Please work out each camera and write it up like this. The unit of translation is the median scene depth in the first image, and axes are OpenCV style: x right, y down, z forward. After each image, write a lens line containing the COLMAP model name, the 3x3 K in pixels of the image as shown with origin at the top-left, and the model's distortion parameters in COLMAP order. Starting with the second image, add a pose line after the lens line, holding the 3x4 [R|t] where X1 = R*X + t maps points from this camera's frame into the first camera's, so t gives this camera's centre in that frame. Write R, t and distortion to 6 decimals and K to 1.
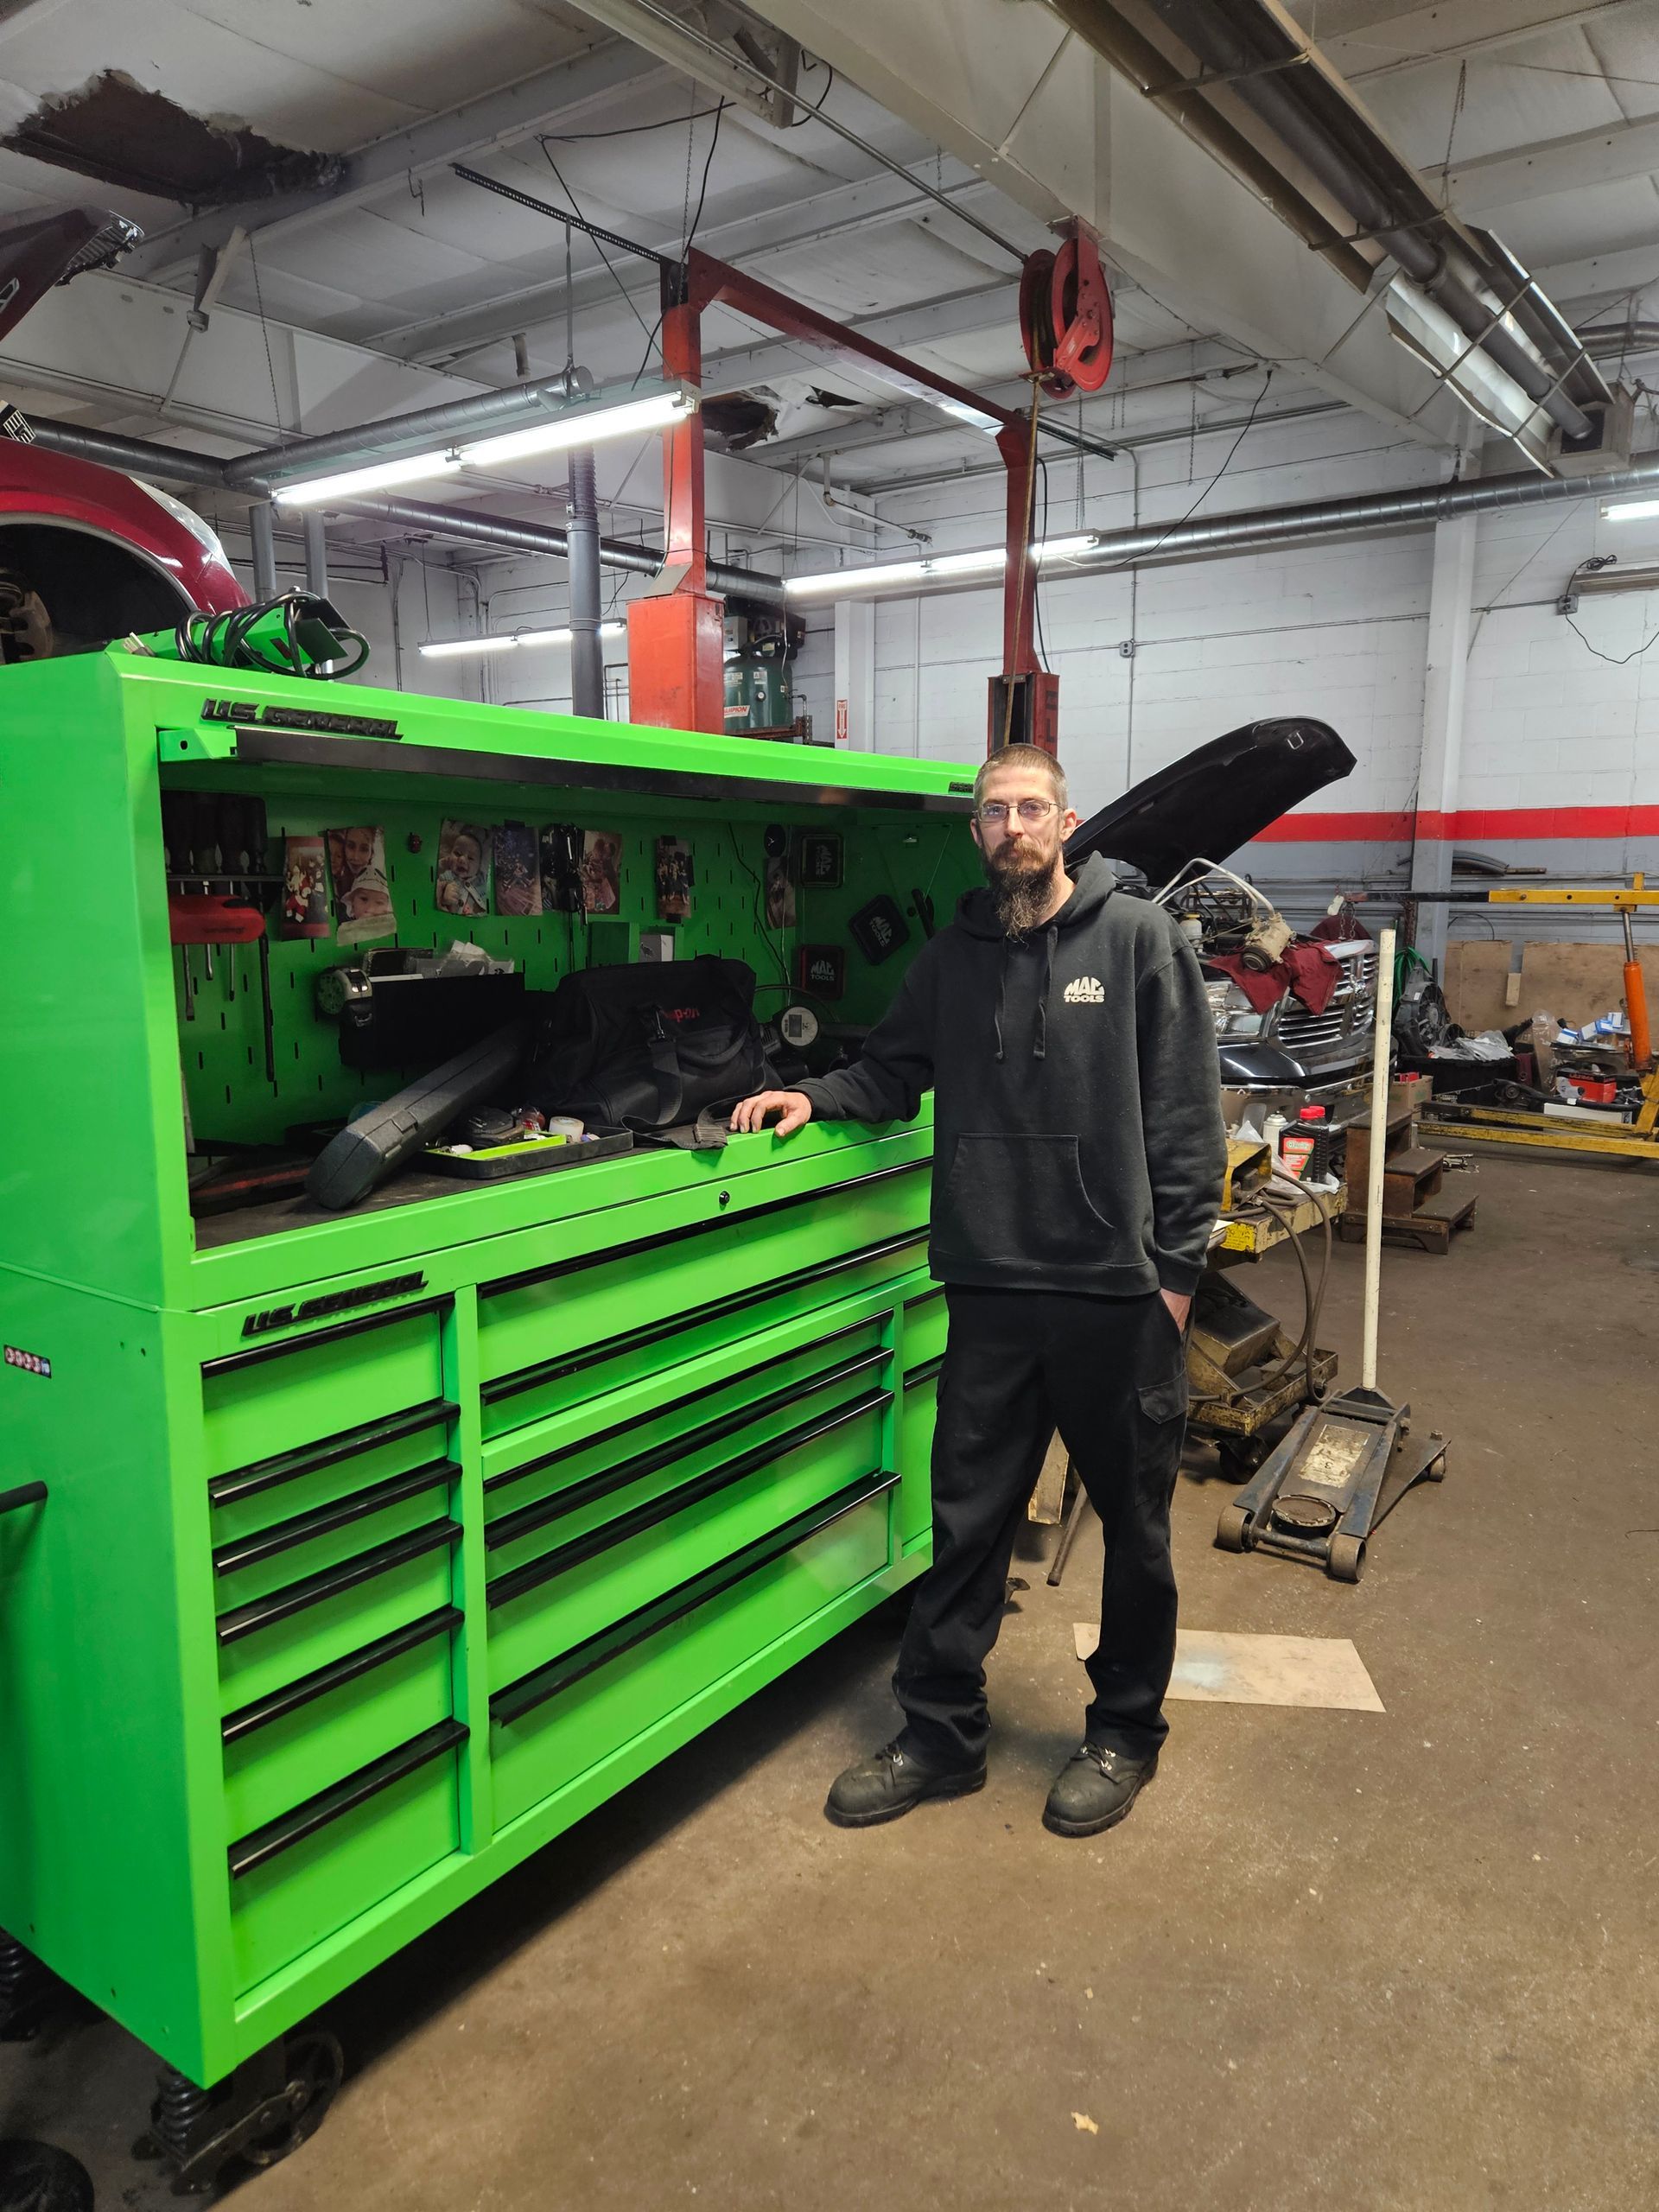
lens RADIAL K [[1516.8, 0, 849.7], [0, 1516.8, 1104.9], [0, 0, 1]] dist [0.049184, -0.001133]
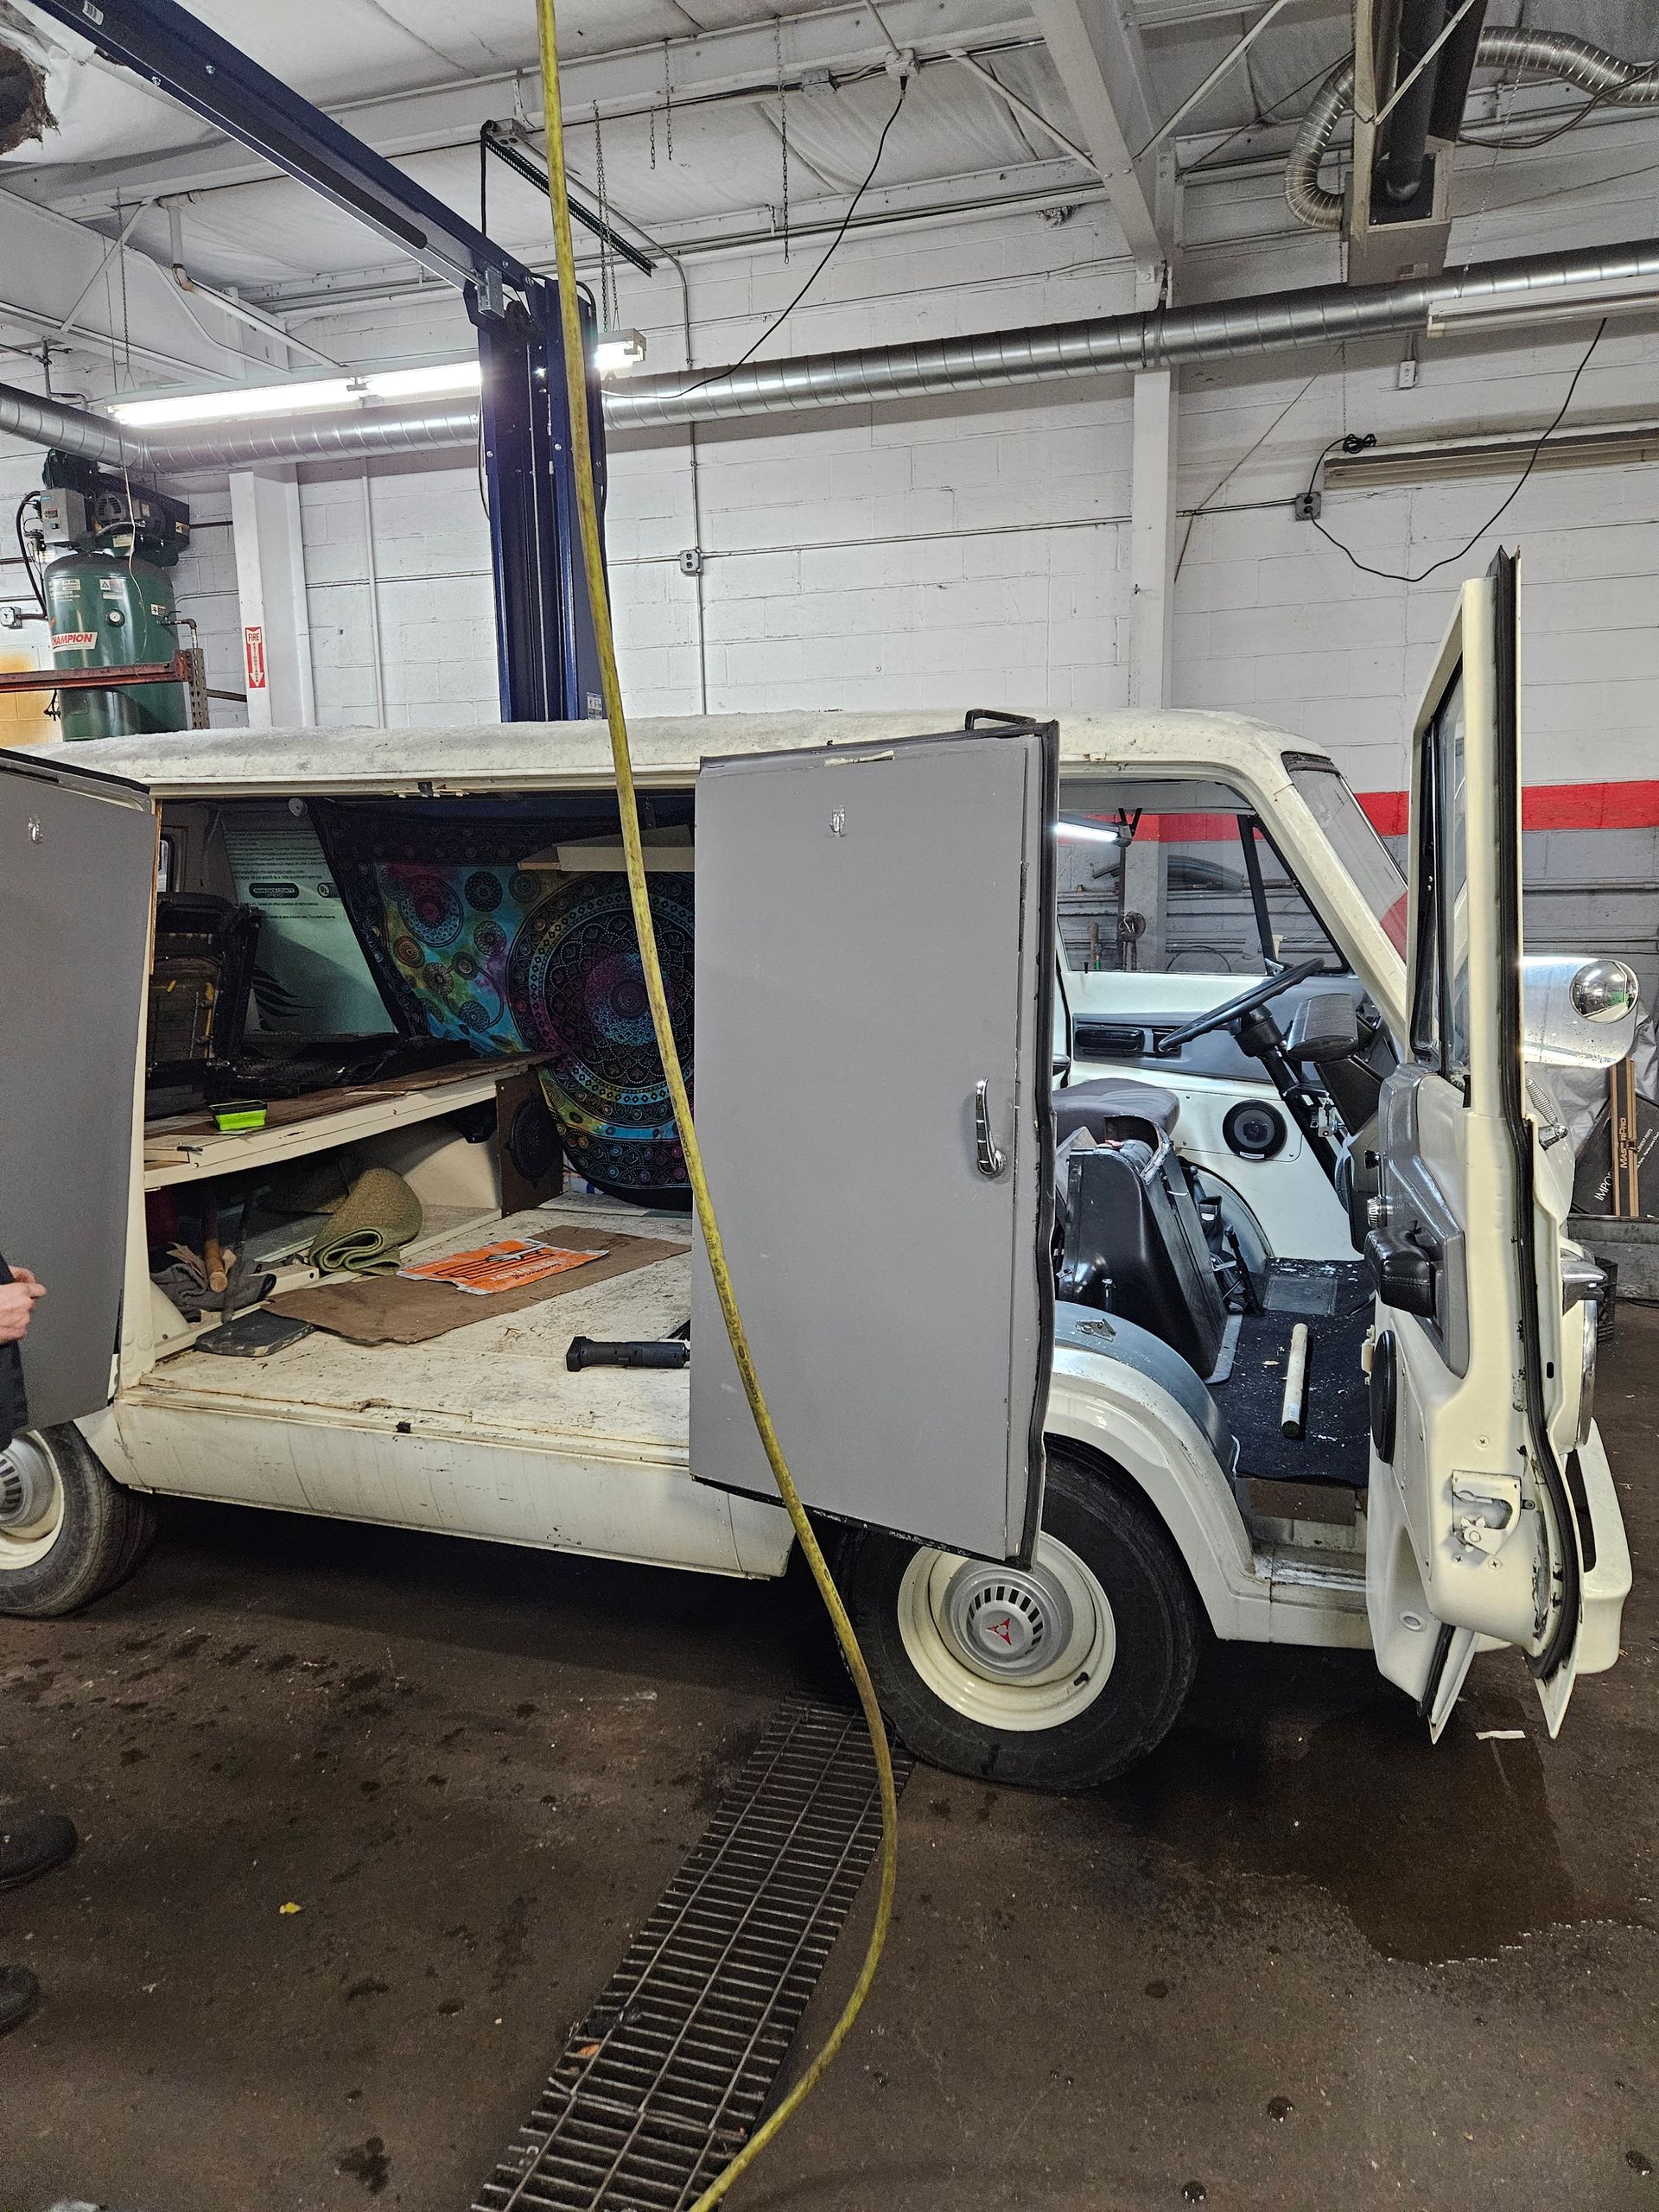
lens RADIAL K [[1595.9, 0, 881.6], [0, 1595.9, 1105.6], [0, 0, 1]] dist [0.060865, -0.002189]
pose [[0.952291, -0.057834, 0.299663, 0.036795], [0.061356, 0.998113, -0.002349, -0.054241], [-0.298961, 0.020623, 0.954042, 0.317832]]
